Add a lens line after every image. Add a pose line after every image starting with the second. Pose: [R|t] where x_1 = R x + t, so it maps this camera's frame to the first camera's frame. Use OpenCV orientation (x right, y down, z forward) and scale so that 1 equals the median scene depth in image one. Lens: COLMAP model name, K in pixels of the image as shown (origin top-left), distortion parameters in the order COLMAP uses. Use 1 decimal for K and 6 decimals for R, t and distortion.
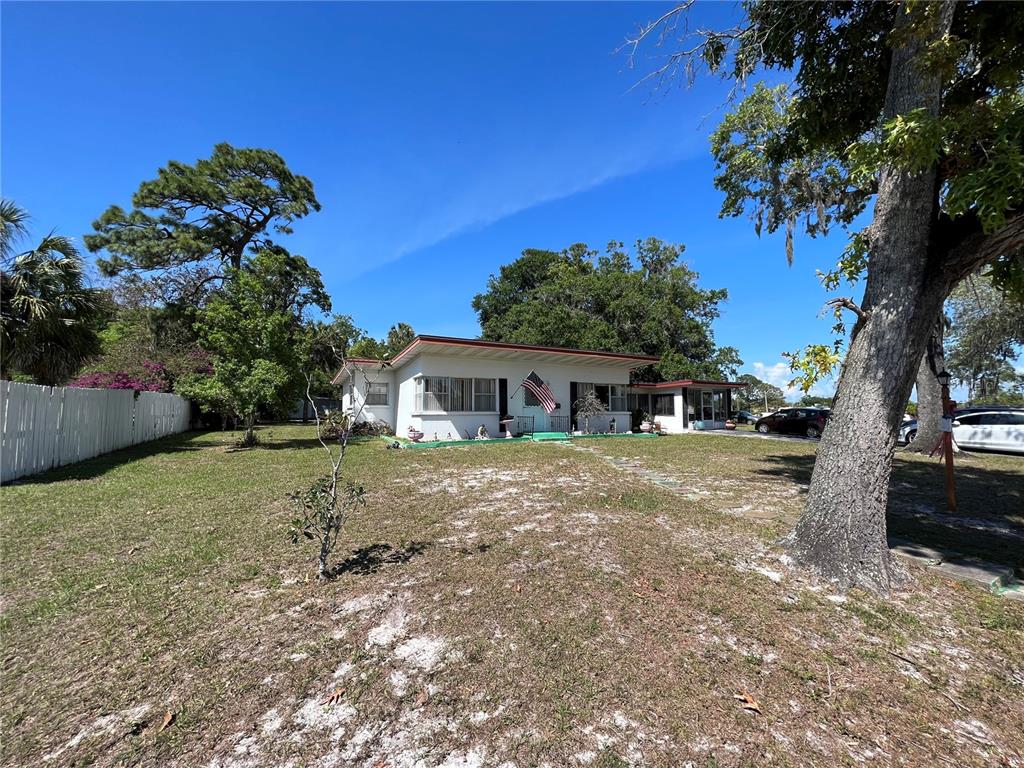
lens RADIAL K [[409.3, 0, 512.0], [0, 409.3, 384.3], [0, 0, 1]] dist [-0.002460, 0.001740]
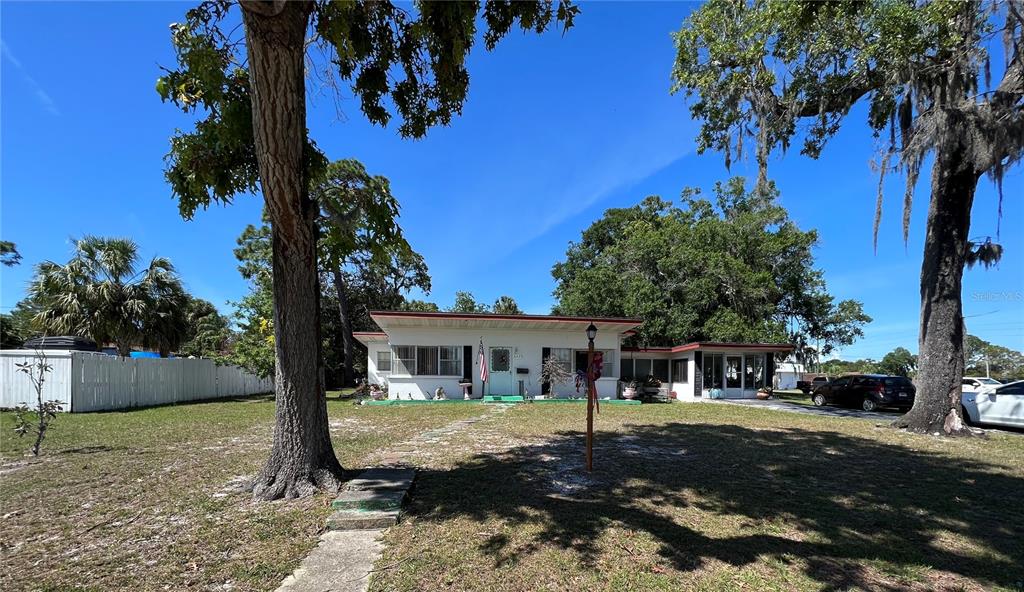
lens RADIAL K [[410.3, 0, 511.0], [0, 410.3, 384.3], [0, 0, 1]] dist [0.002648, 0.000130]
pose [[0.933295, 0.009815, -0.358976, 0.360825], [0.015994, 0.997498, 0.068855, 0.011014], [0.358753, -0.070003, 0.930804, 0.007318]]
